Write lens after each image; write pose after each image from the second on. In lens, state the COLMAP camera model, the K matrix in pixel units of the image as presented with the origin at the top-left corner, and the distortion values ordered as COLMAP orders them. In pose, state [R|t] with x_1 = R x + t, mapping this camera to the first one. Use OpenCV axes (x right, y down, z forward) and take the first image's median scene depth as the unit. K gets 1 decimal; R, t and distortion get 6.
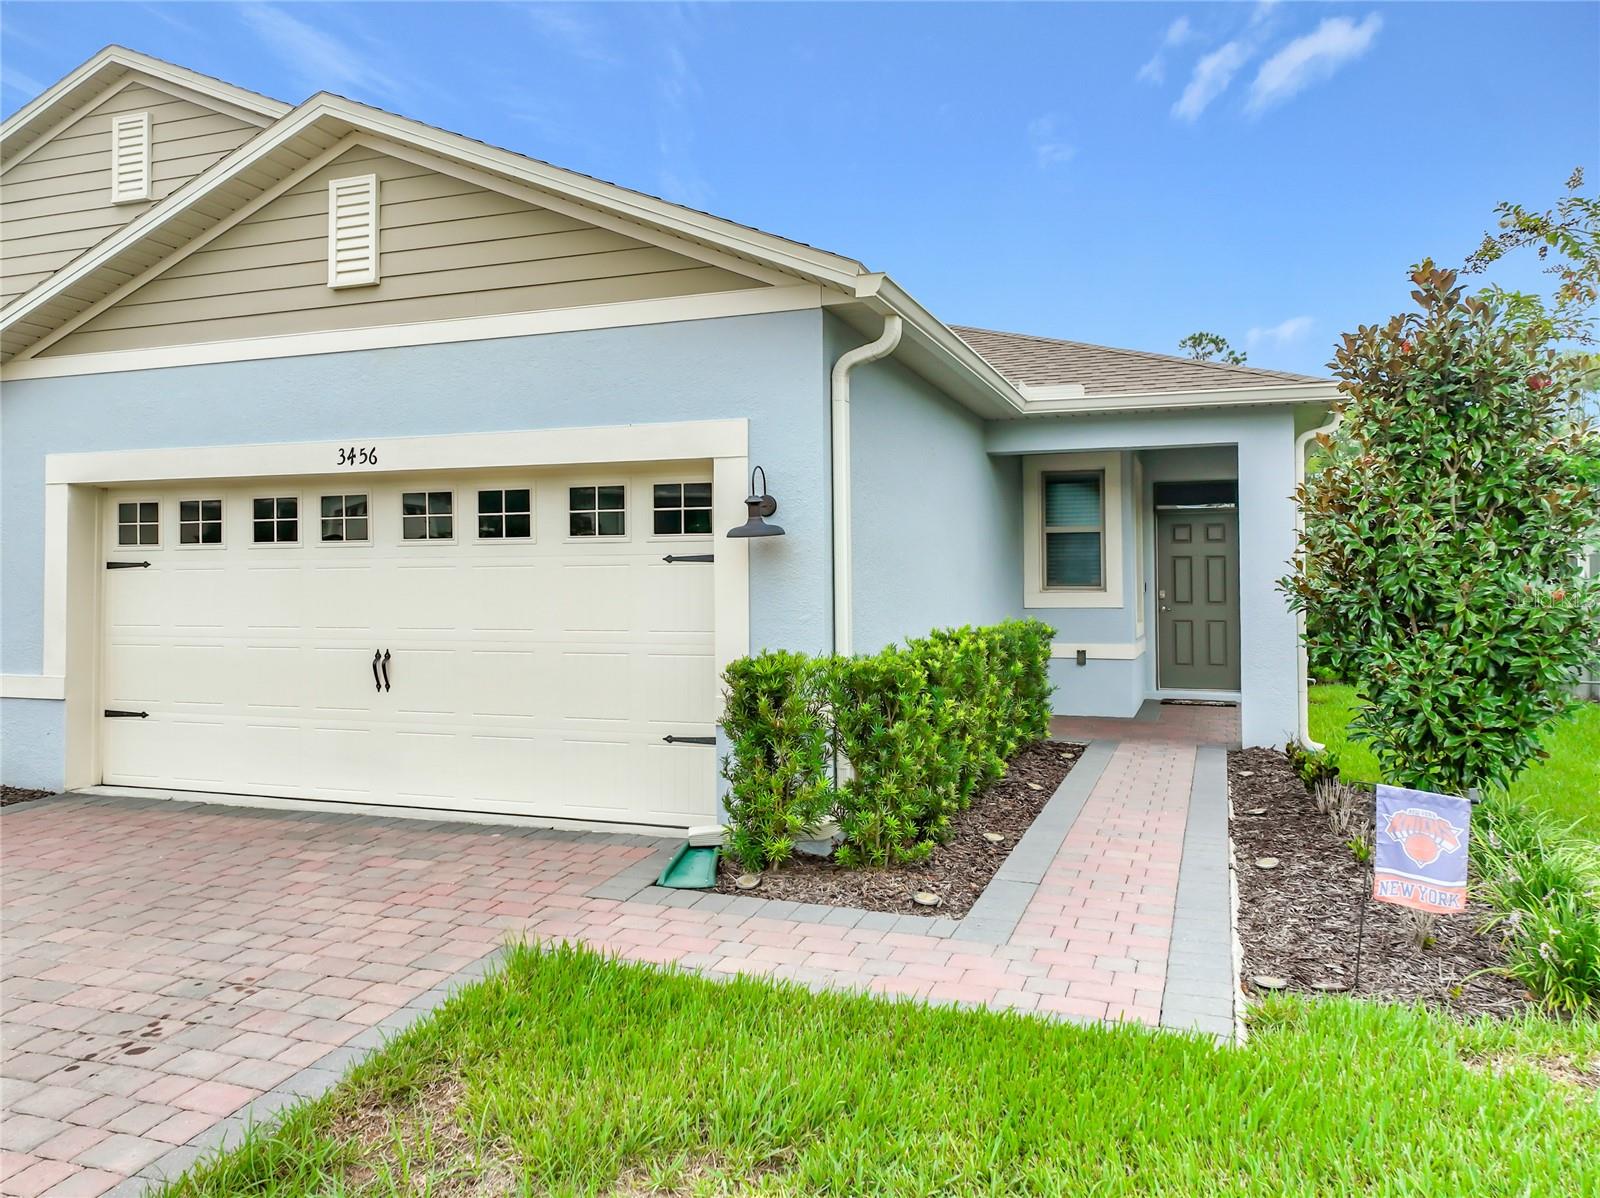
lens RADIAL K [[1113.5, 0, 798.6], [0, 1113.5, 566.2], [0, 0, 1]] dist [0.004676, 0.004126]
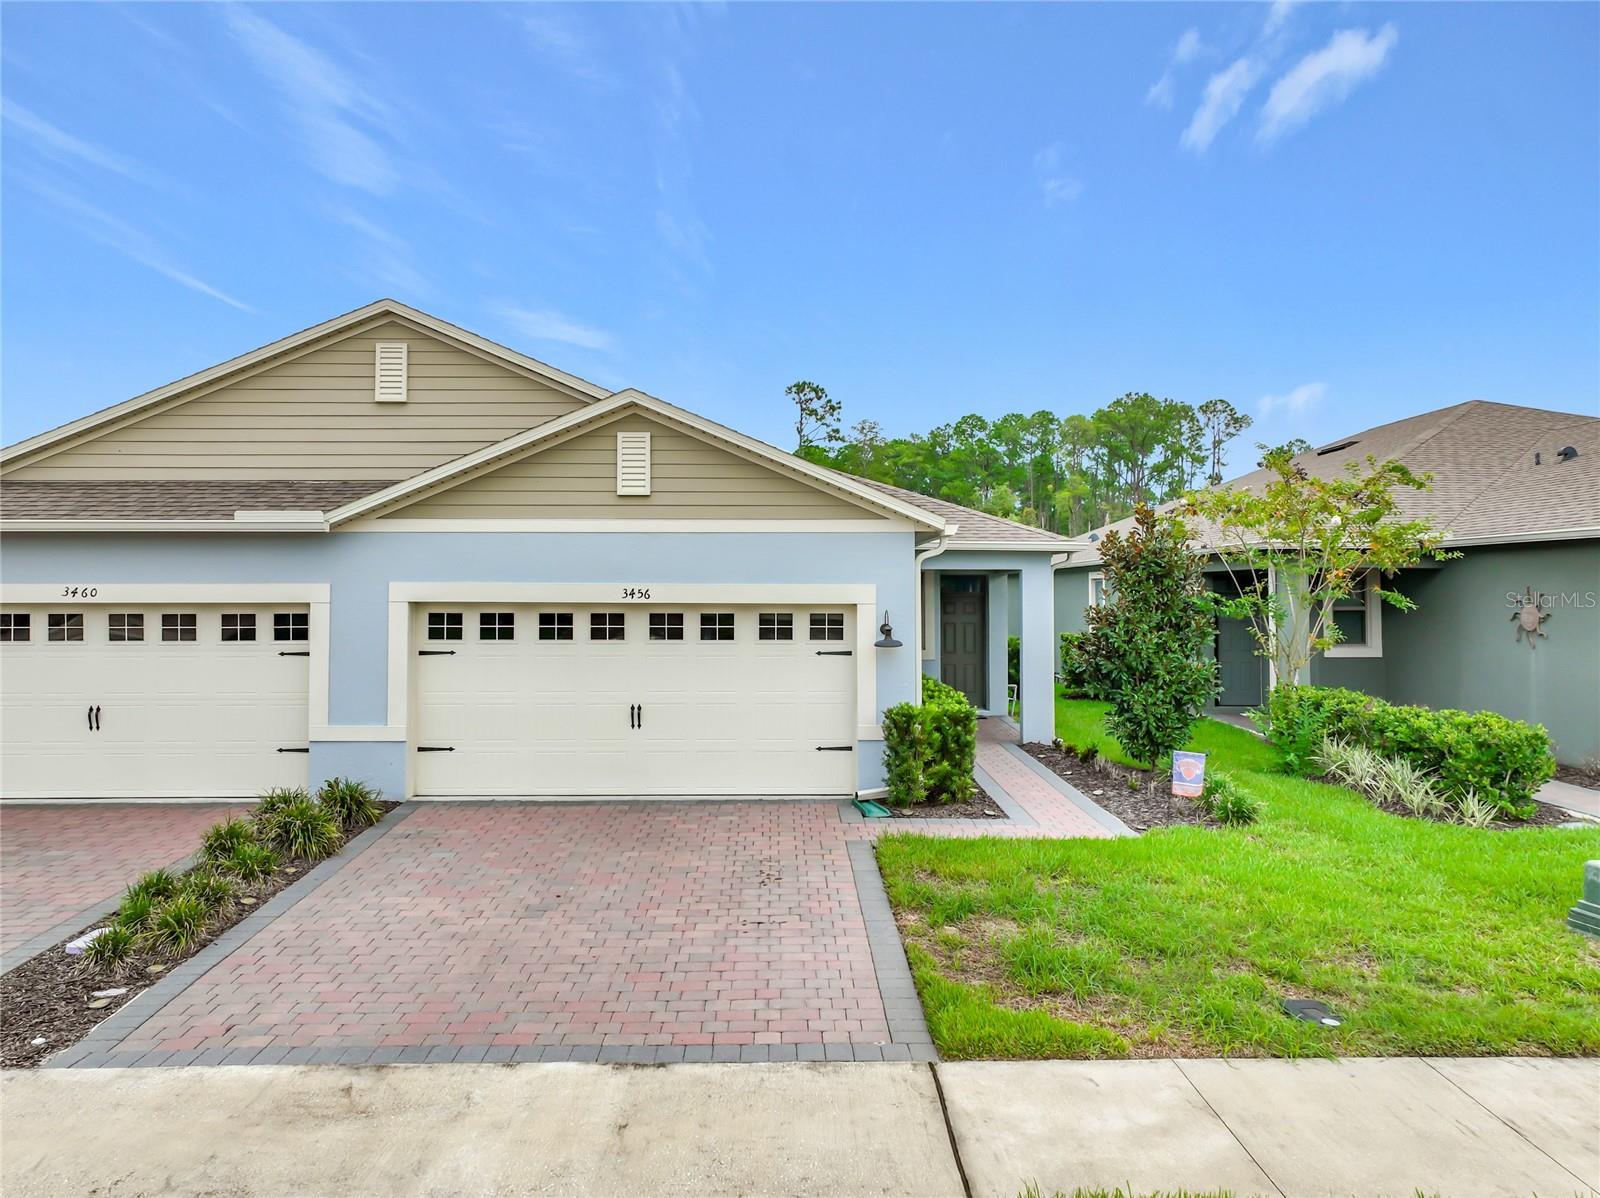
lens RADIAL K [[1113.5, 0, 798.6], [0, 1113.5, 566.2], [0, 0, 1]] dist [0.004676, 0.004126]
pose [[0.931947, 0.016624, 0.362214, -0.786636], [-0.012356, 0.999824, -0.014096, -0.119626], [-0.362385, 0.008661, 0.931988, -0.706823]]
